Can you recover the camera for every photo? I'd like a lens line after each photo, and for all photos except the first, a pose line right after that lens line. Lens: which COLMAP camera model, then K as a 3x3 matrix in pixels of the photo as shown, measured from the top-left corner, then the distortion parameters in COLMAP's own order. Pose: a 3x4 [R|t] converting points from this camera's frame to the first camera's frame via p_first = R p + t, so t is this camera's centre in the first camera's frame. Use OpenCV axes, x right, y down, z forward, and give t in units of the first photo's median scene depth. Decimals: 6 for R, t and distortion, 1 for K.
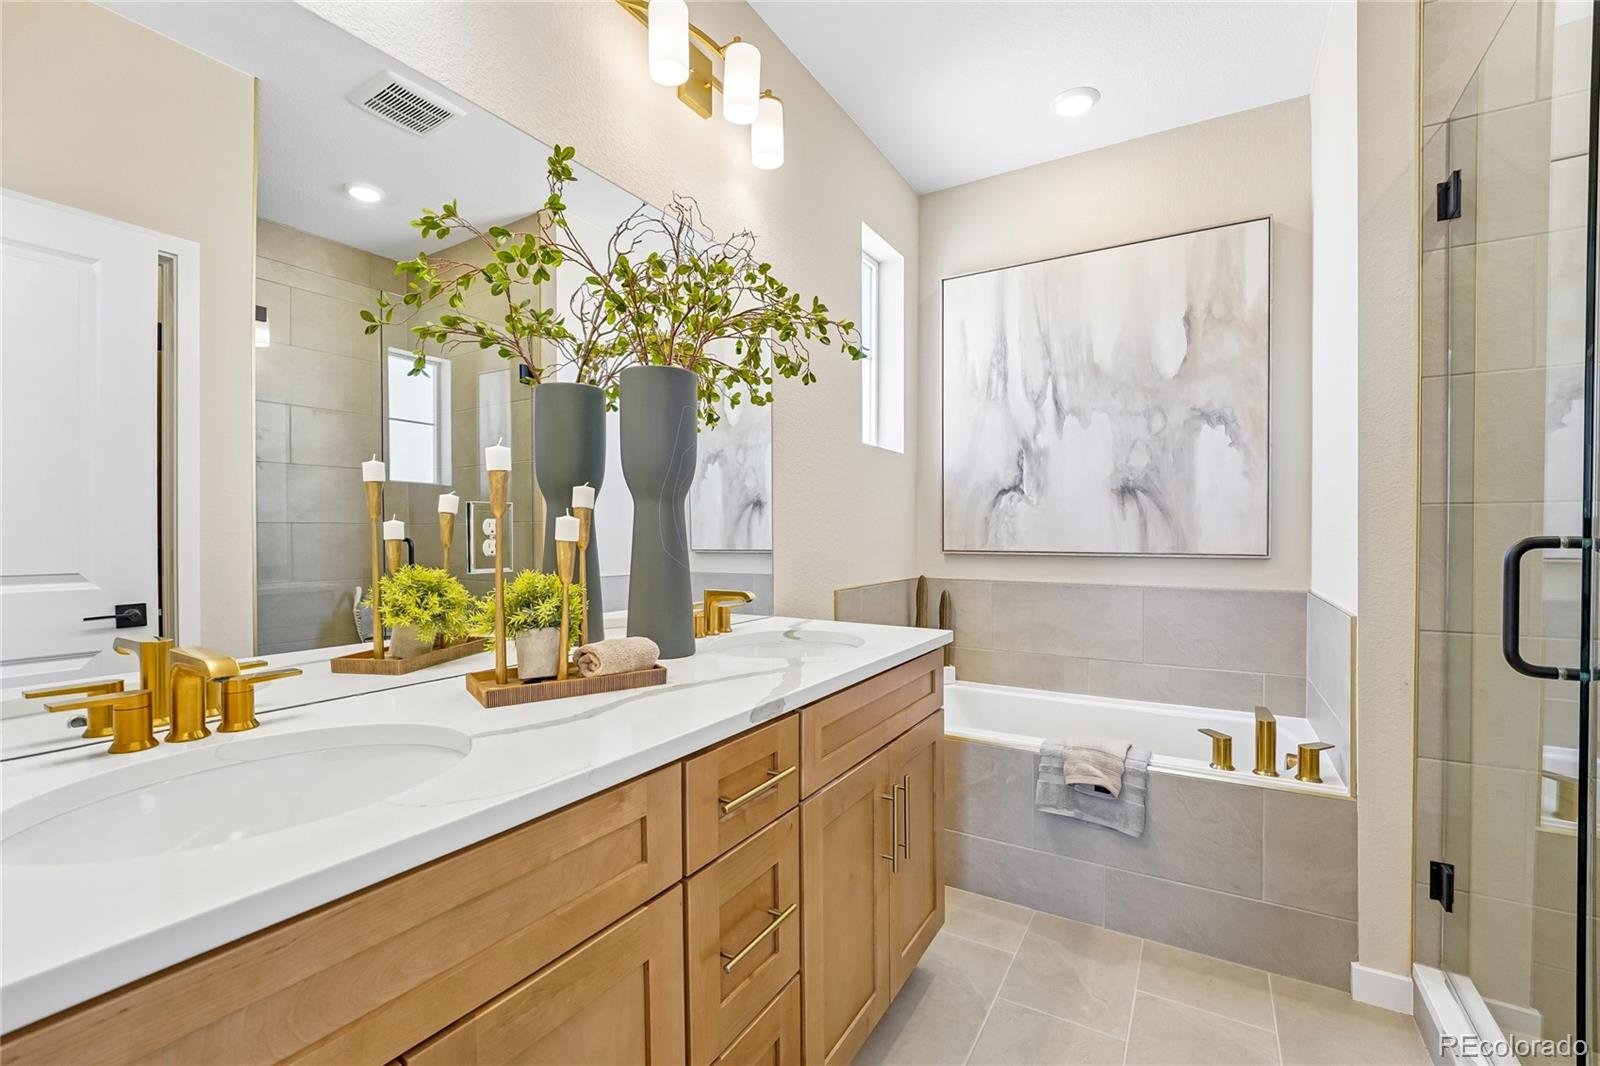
lens RADIAL K [[690.1, 0, 800.0], [0, 690.1, 533.0], [0, 0, 1]] dist [-0.020516, 0.000889]
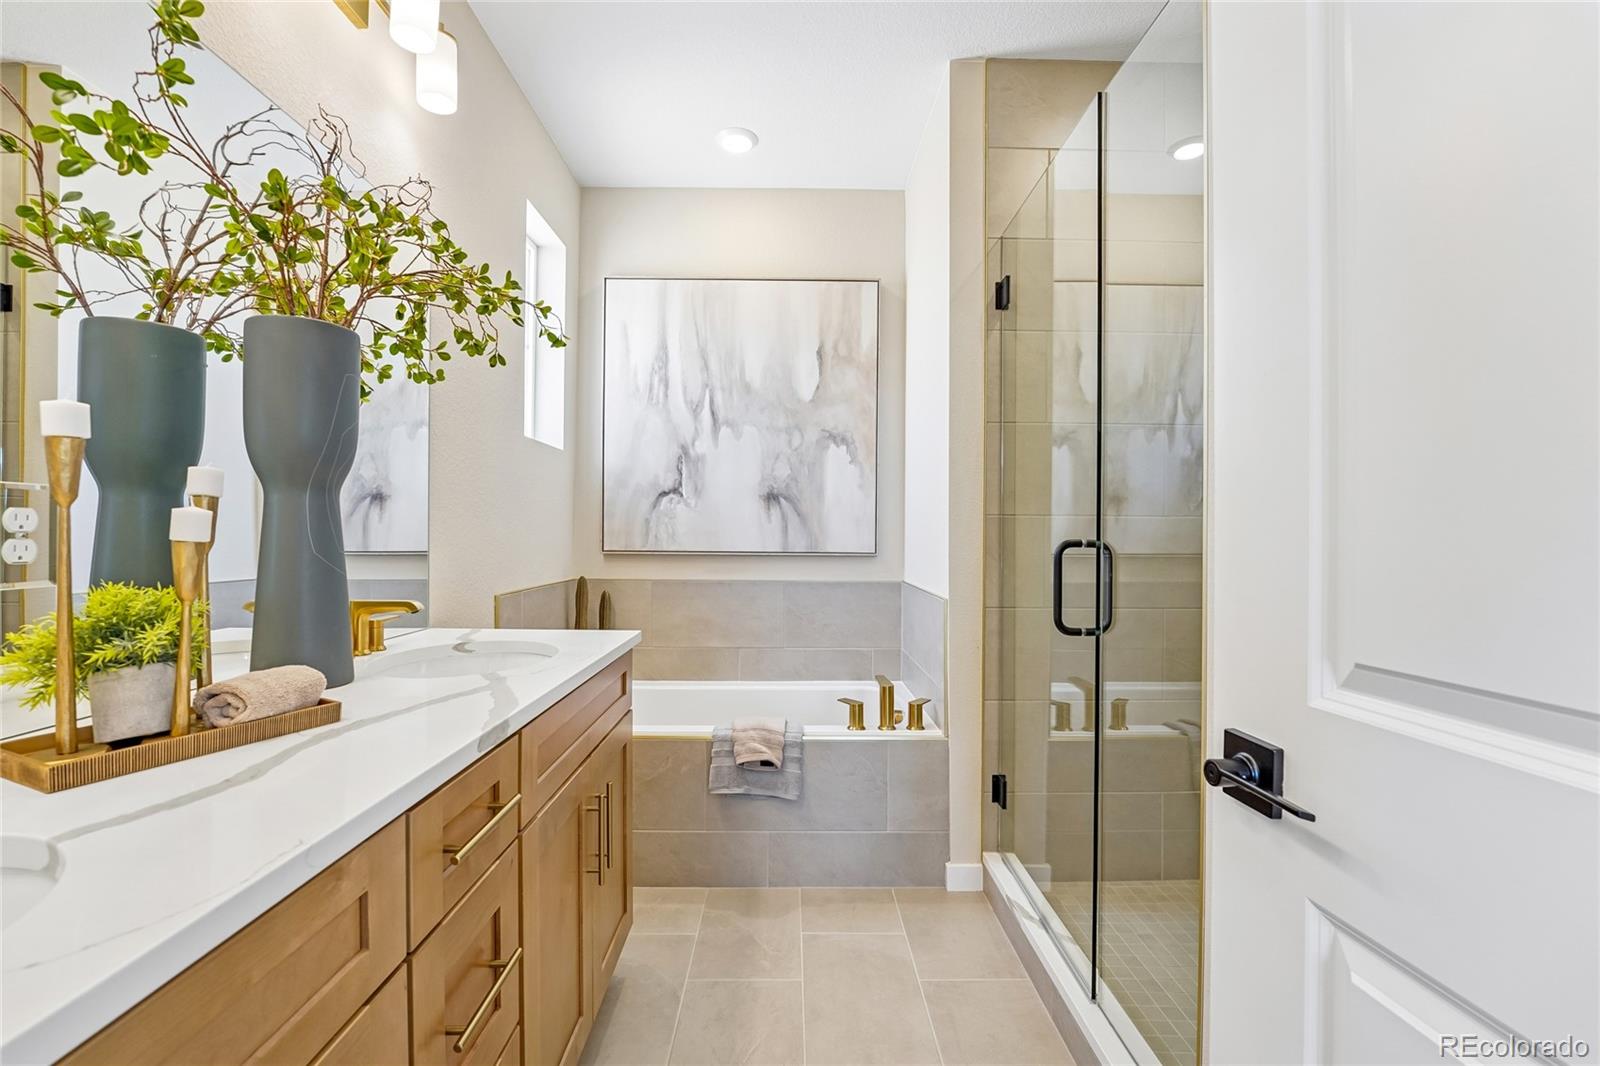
lens RADIAL K [[674.1, 0, 798.0], [0, 674.1, 534.2], [0, 0, 1]] dist [-0.019975, -0.000564]
pose [[0.846909, 0.006244, 0.531701, -0.109711], [-0.007269, 0.999974, -0.000166, -0.000552], [-0.531688, -0.003724, 0.846932, 0.048004]]
